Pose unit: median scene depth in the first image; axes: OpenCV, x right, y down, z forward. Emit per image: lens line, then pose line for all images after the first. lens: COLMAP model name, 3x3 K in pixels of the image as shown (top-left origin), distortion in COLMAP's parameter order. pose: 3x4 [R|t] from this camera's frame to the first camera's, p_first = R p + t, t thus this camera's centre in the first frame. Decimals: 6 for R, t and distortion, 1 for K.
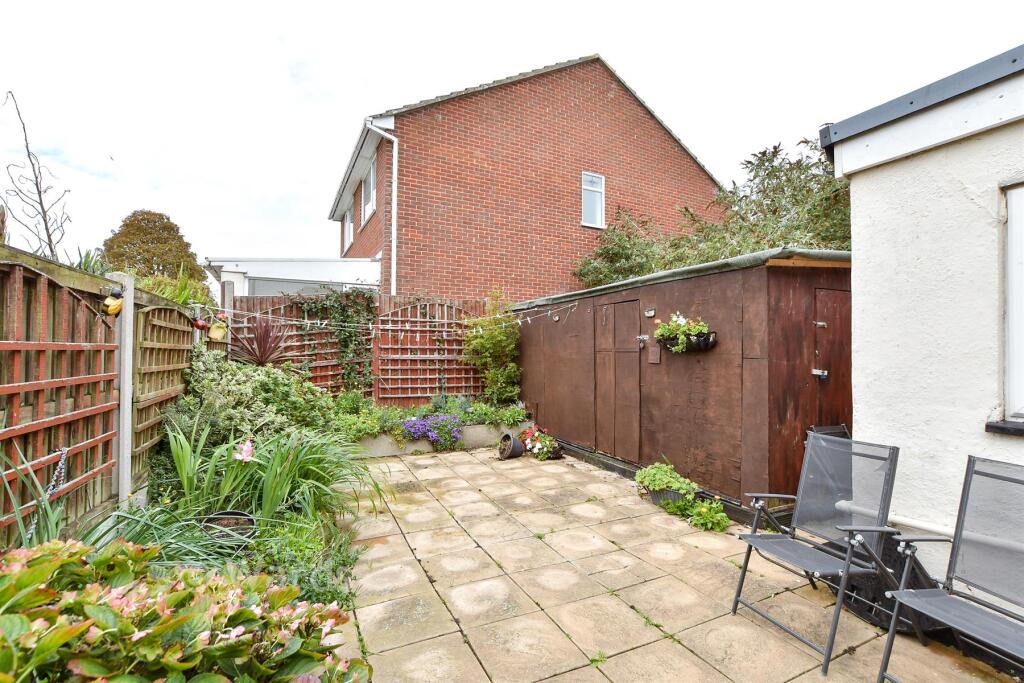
lens RADIAL K [[450.1, 0, 510.5], [0, 450.1, 344.7], [0, 0, 1]] dist [-0.018092, -0.000203]
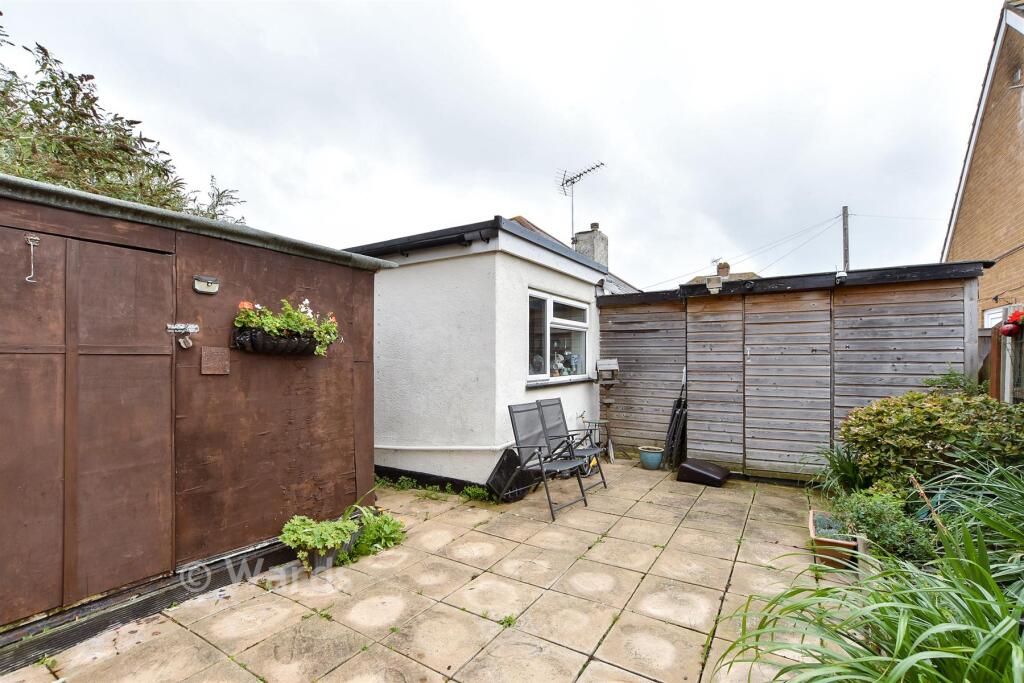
lens RADIAL K [[450.1, 0, 511.4], [0, 450.1, 356.8], [0, 0, 1]] dist [-0.018092, -0.000203]
pose [[-0.530623, 0.002546, 0.847604, -0.445862], [-0.009397, 0.999916, -0.008886, 0.023433], [-0.847556, -0.012681, -0.530555, 1.169187]]
